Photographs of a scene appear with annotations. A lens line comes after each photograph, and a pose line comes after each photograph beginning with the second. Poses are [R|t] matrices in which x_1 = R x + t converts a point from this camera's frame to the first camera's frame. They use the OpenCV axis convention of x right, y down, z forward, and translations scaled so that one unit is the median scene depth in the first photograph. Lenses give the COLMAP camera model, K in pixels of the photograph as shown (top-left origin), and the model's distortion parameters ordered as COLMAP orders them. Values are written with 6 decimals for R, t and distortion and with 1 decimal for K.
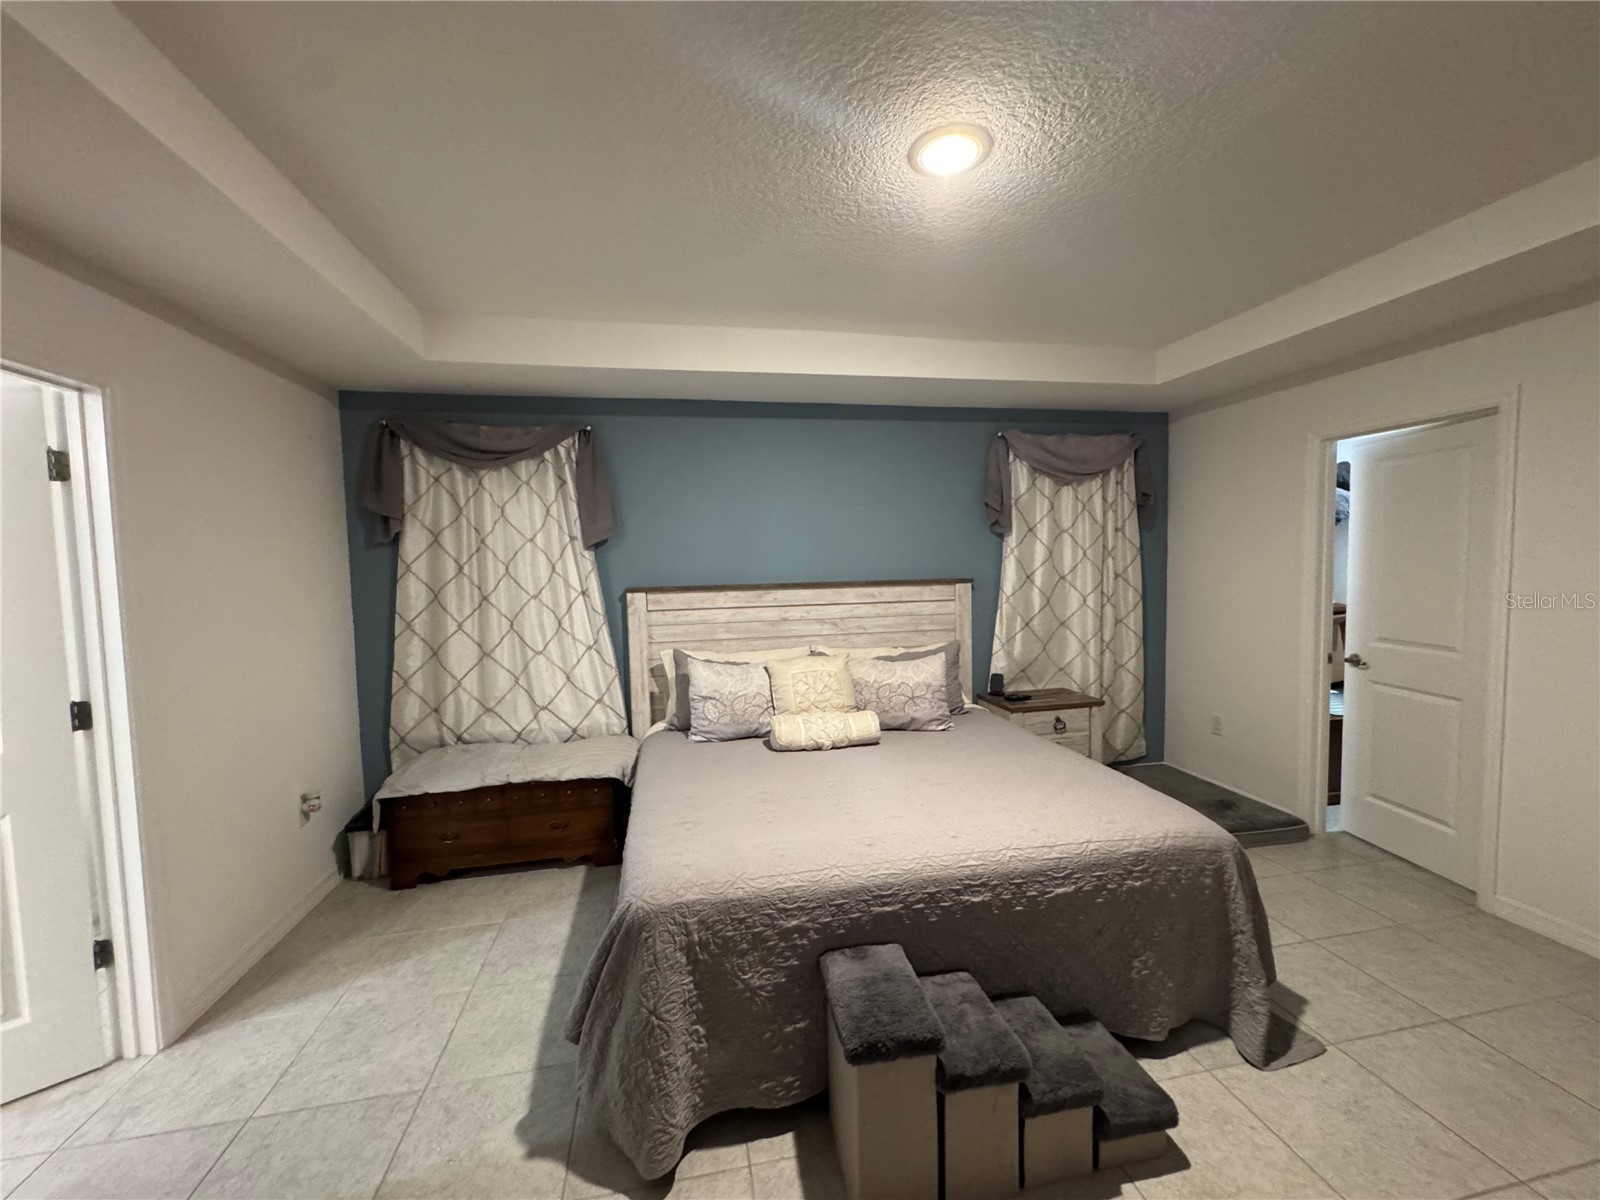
lens RADIAL K [[640.8, 0, 800.0], [0, 640.8, 600.0], [0, 0, 1]] dist [-0.002283, 0.000247]
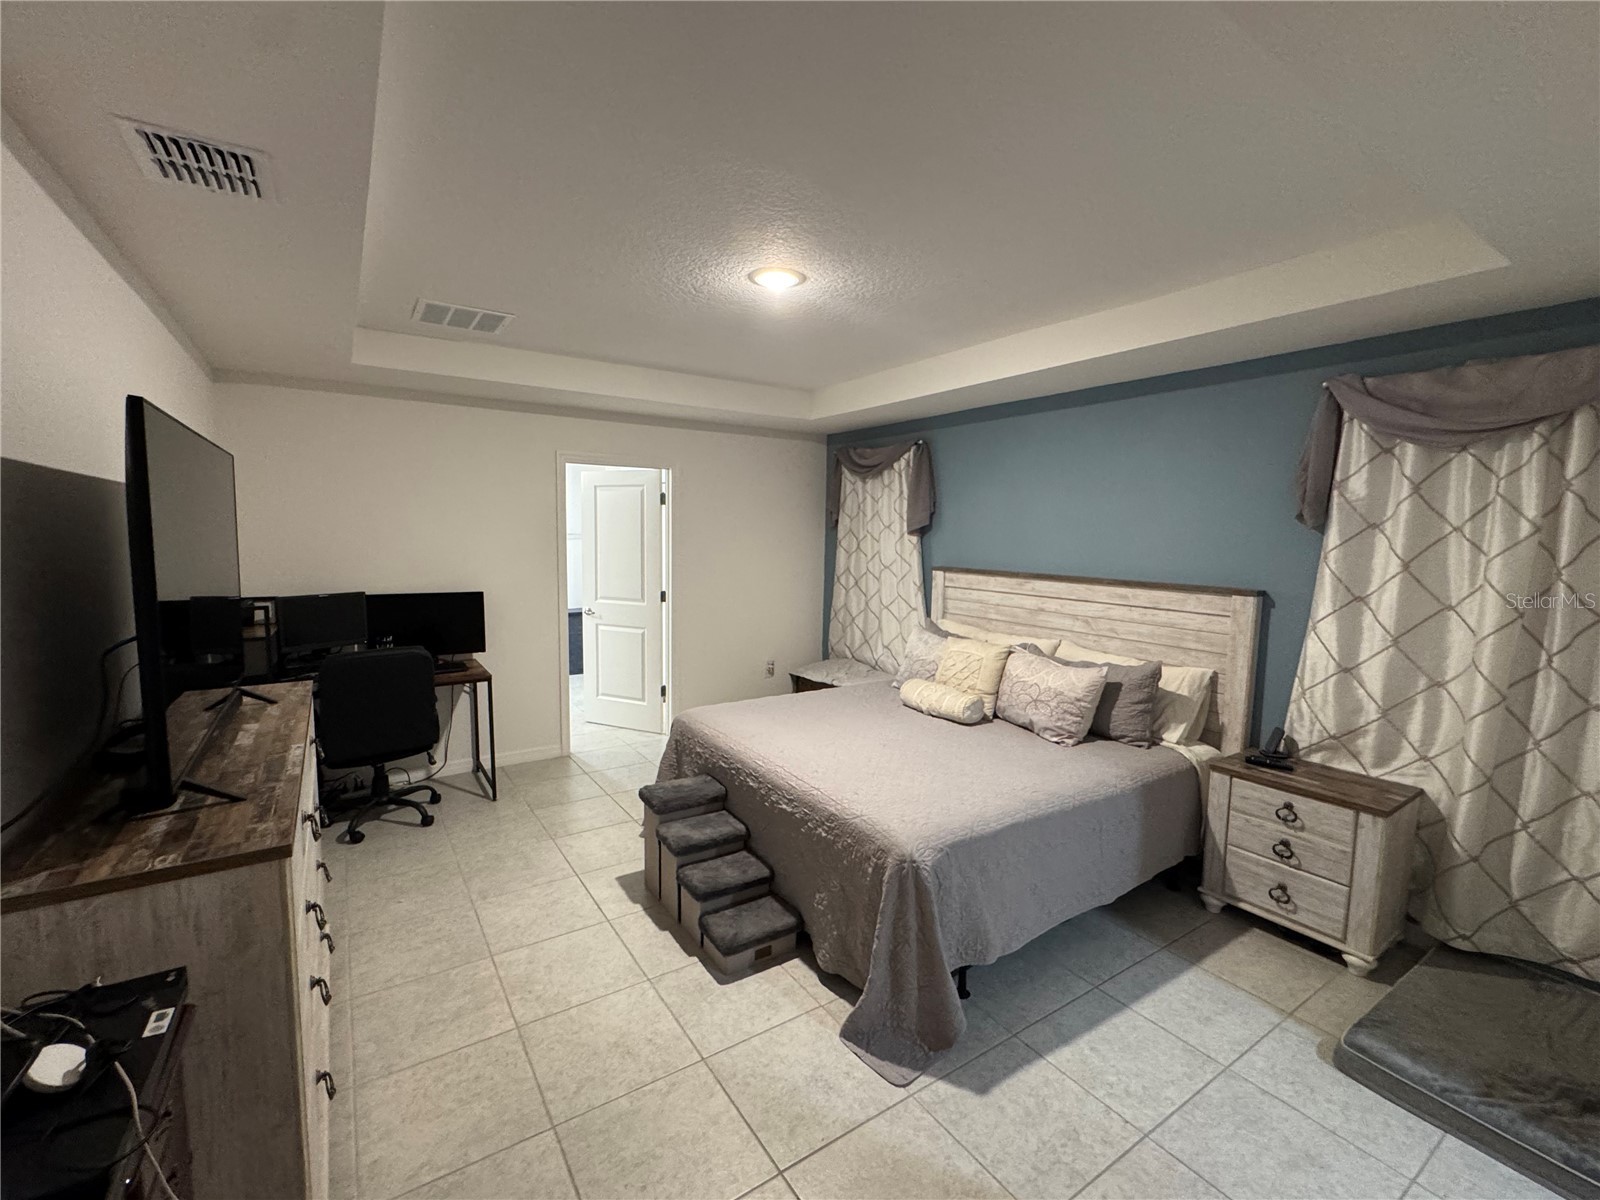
lens RADIAL K [[691.3, 0, 800.0], [0, 691.3, 600.0], [0, 0, 1]] dist [-0.003576, -0.000229]
pose [[0.381593, 0.121871, -0.916261, 0.901012], [-0.080728, 0.991876, 0.098308, -0.066720], [0.920798, 0.036454, 0.388332, 0.236011]]
